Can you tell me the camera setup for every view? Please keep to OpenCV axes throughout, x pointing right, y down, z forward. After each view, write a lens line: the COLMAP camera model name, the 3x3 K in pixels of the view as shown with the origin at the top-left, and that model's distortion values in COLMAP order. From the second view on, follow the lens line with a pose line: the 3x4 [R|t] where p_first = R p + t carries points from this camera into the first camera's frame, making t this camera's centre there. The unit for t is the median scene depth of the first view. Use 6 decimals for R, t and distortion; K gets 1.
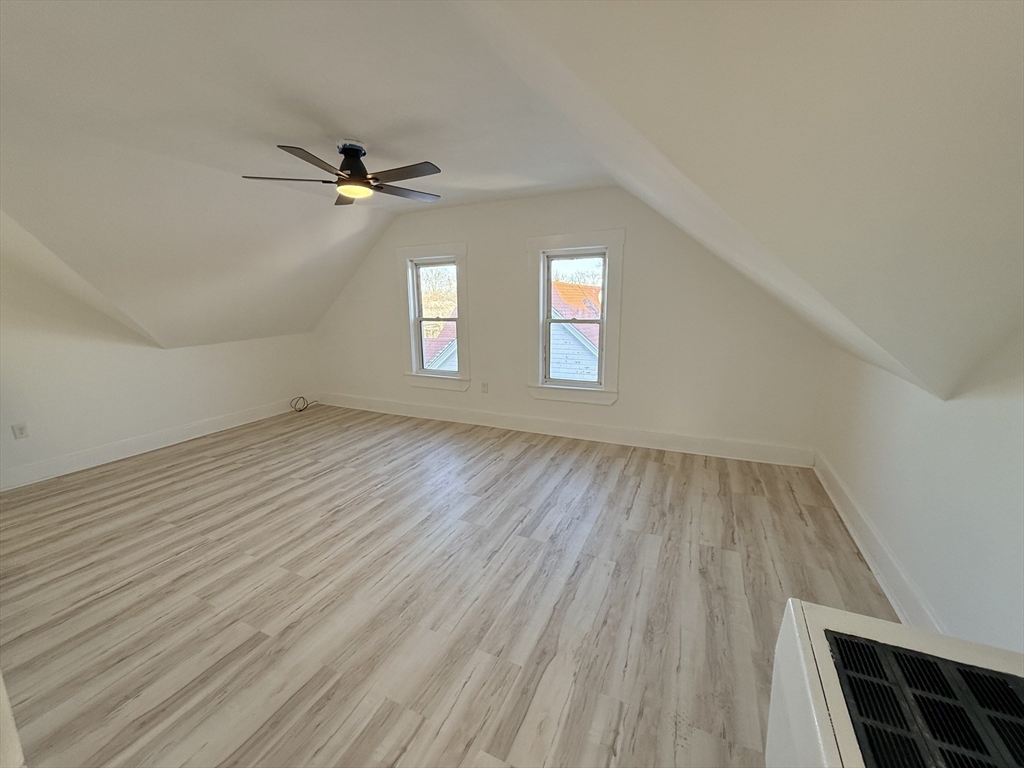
lens RADIAL K [[409.6, 0, 525.1], [0, 409.6, 374.0], [0, 0, 1]] dist [-0.000370, -0.000747]
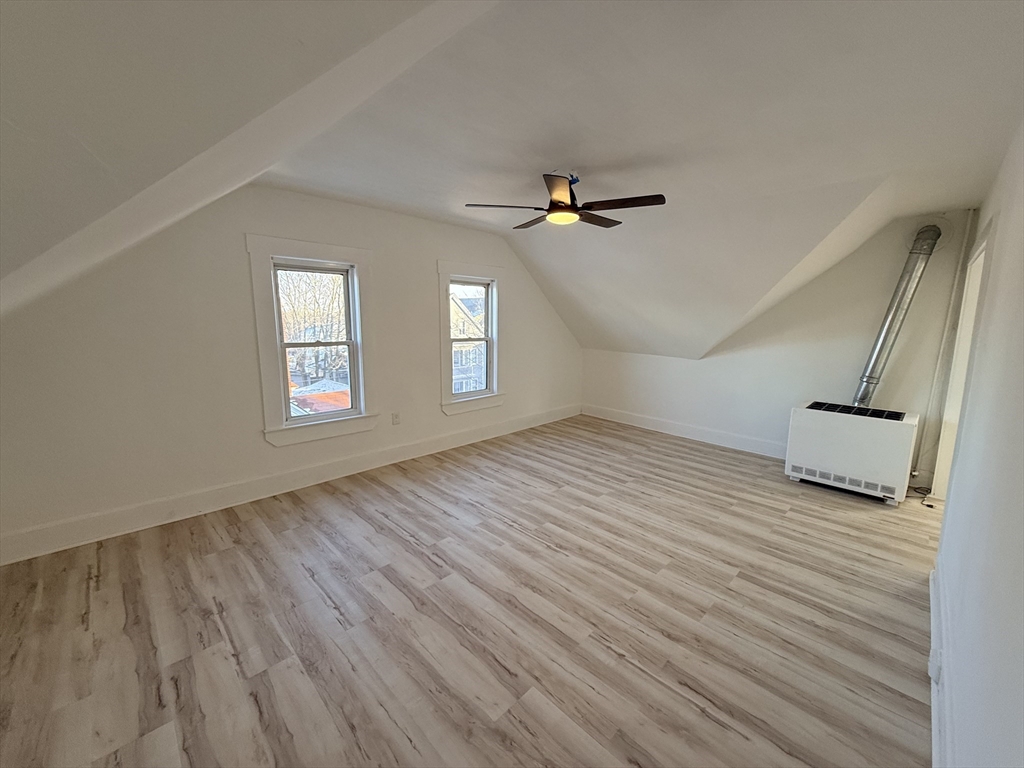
lens RADIAL K [[409.6, 0, 502.2], [0, 409.6, 380.4], [0, 0, 1]] dist [-0.000370, -0.000747]
pose [[0.353535, -0.123569, 0.927224, -1.001323], [0.144837, 0.986513, 0.076246, -0.099701], [-0.924140, 0.107340, 0.366665, 0.555622]]
